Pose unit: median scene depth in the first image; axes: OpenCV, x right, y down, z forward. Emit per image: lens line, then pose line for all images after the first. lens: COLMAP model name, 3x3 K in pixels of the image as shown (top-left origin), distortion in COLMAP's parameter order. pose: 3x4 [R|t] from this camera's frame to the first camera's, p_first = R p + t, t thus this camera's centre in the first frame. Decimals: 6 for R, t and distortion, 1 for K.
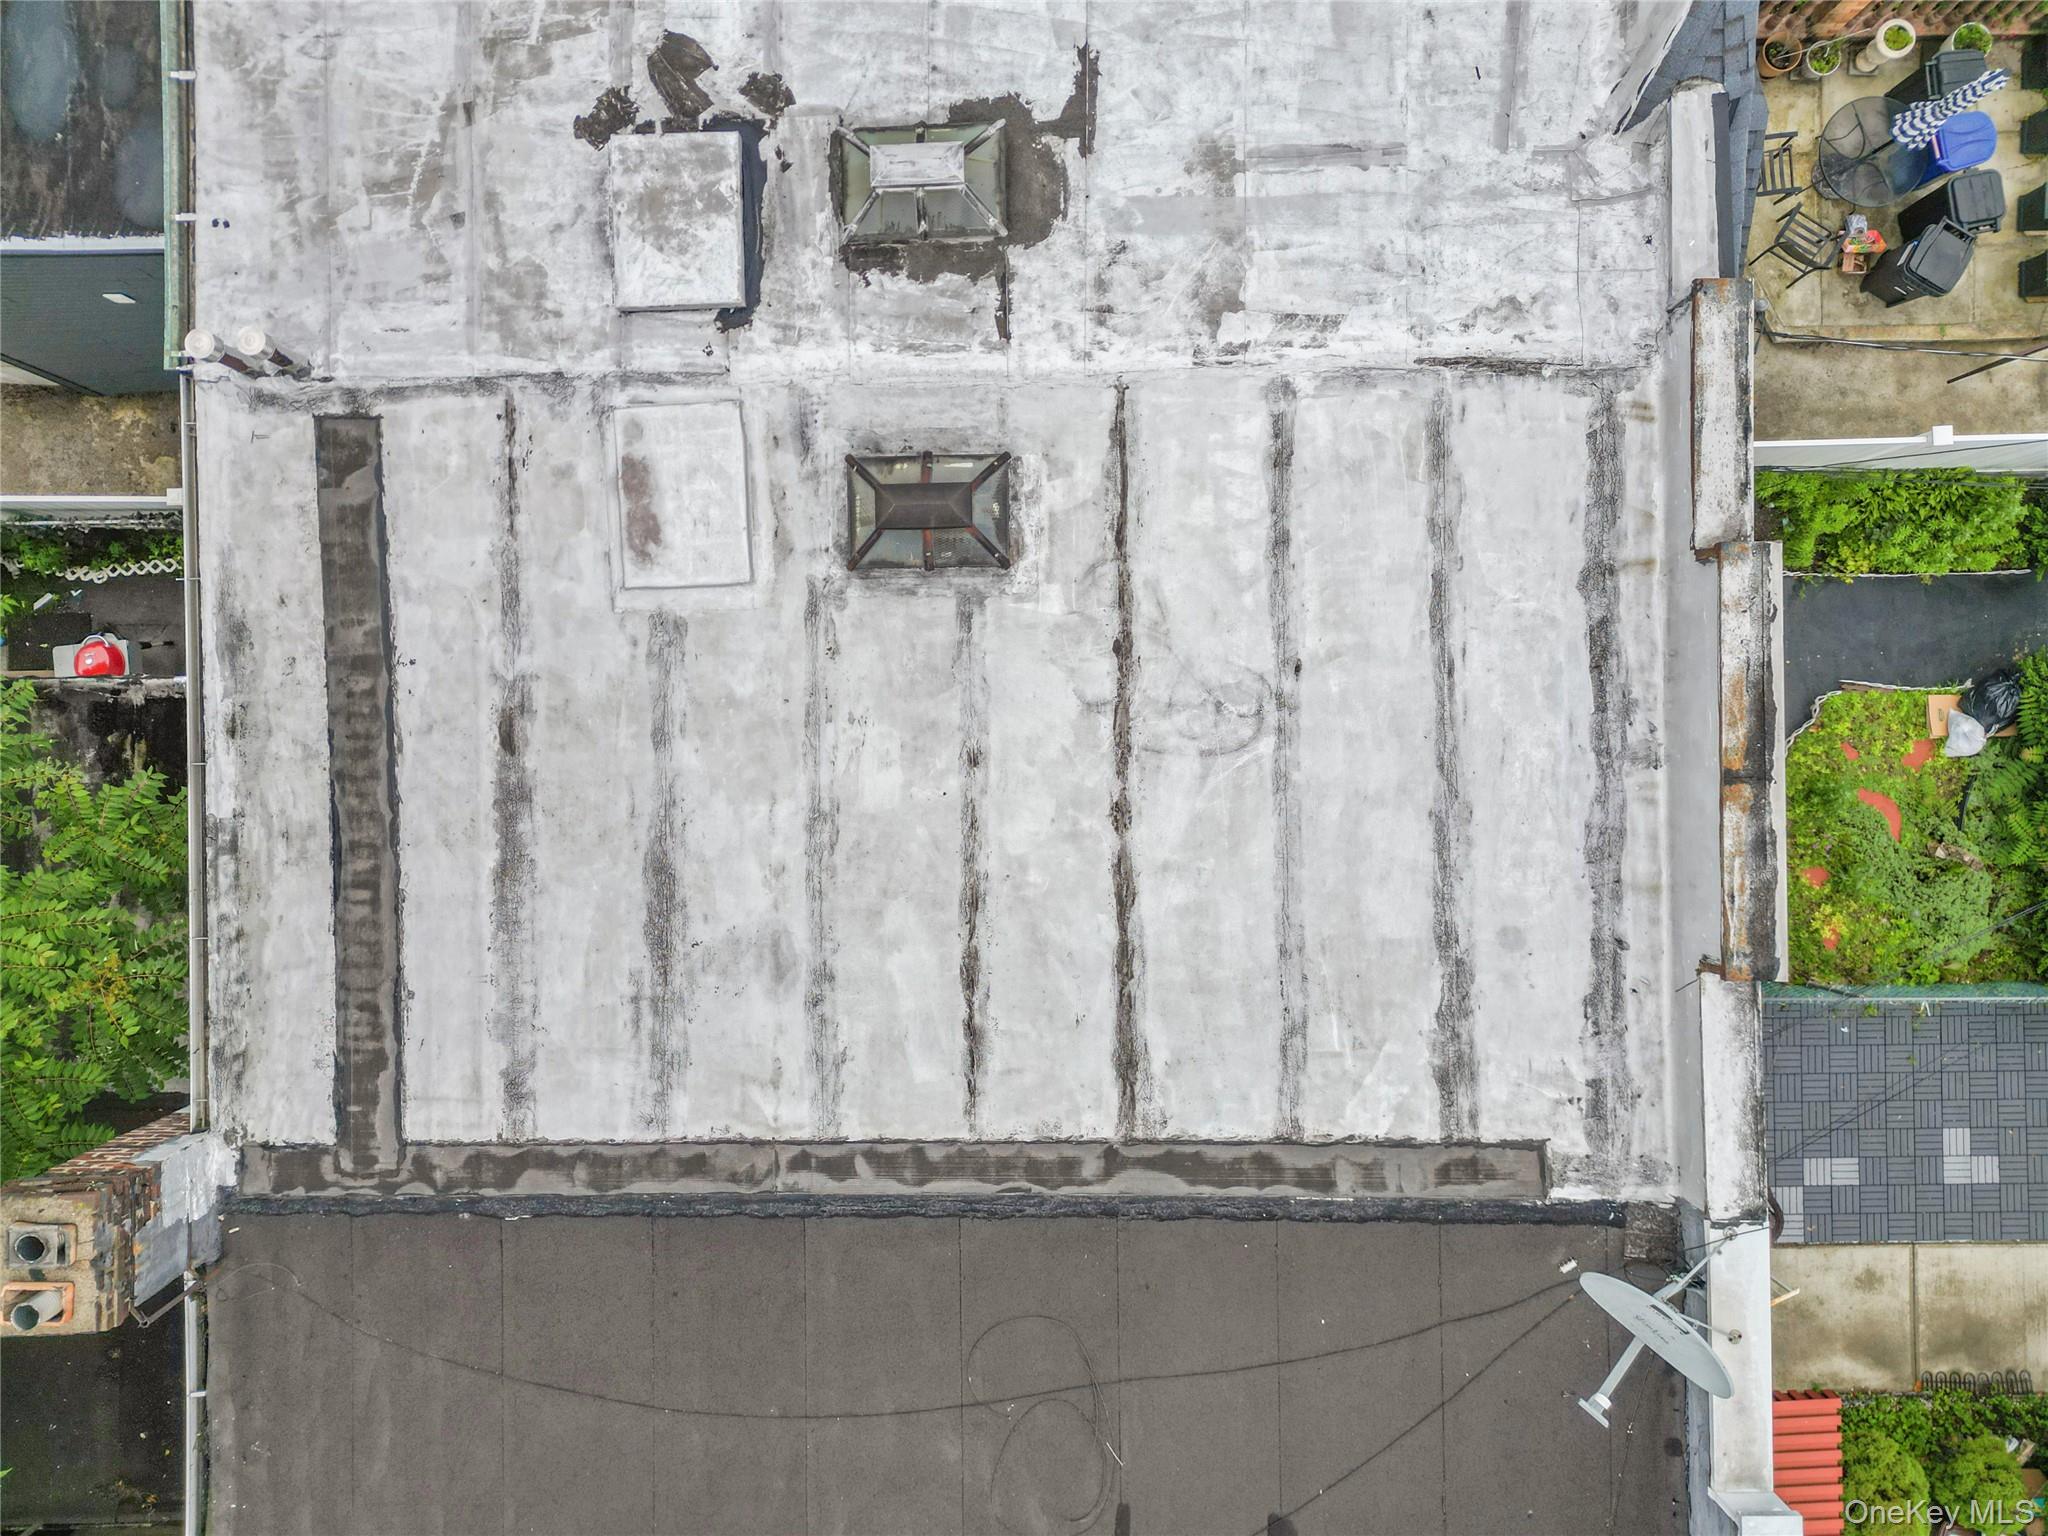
lens RADIAL K [[1445.2, 0, 1032.8], [0, 1445.2, 750.3], [0, 0, 1]] dist [0.011453, -0.001582]
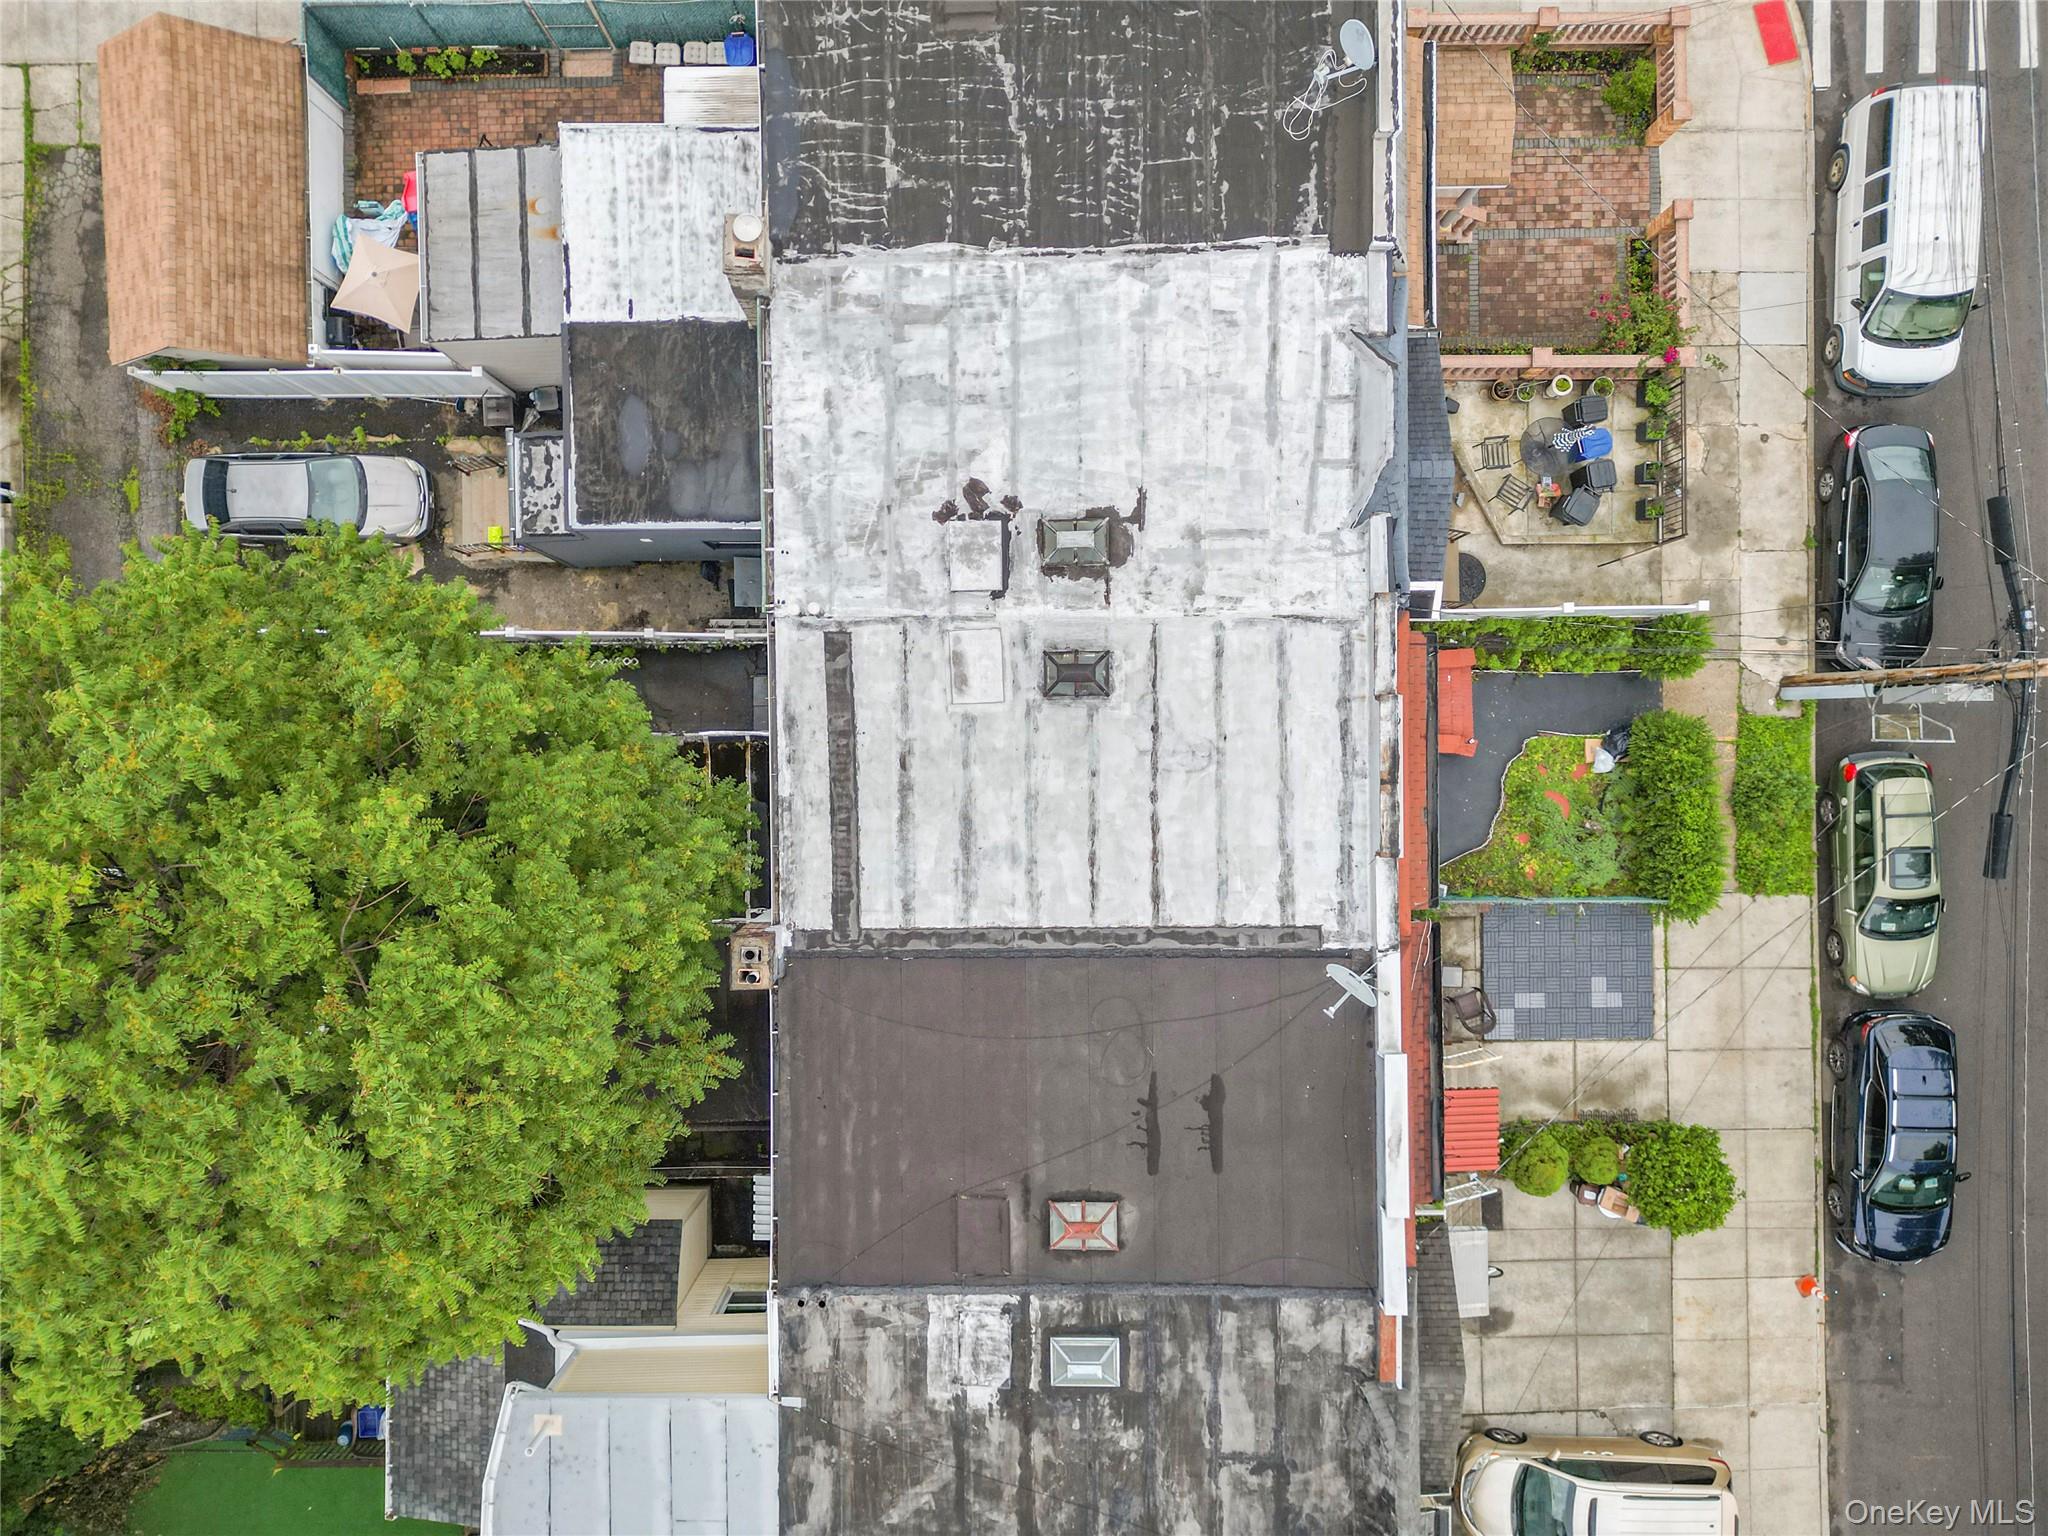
lens RADIAL K [[1420.4, 0, 1024.0], [0, 1420.4, 768.0], [0, 0, 1]] dist [0.048462, -0.052493]
pose [[0.999969, 0.004256, 0.006593, -0.176586], [-0.004300, 0.999968, 0.006753, -0.019487], [-0.006564, -0.006781, 0.999955, -1.427207]]
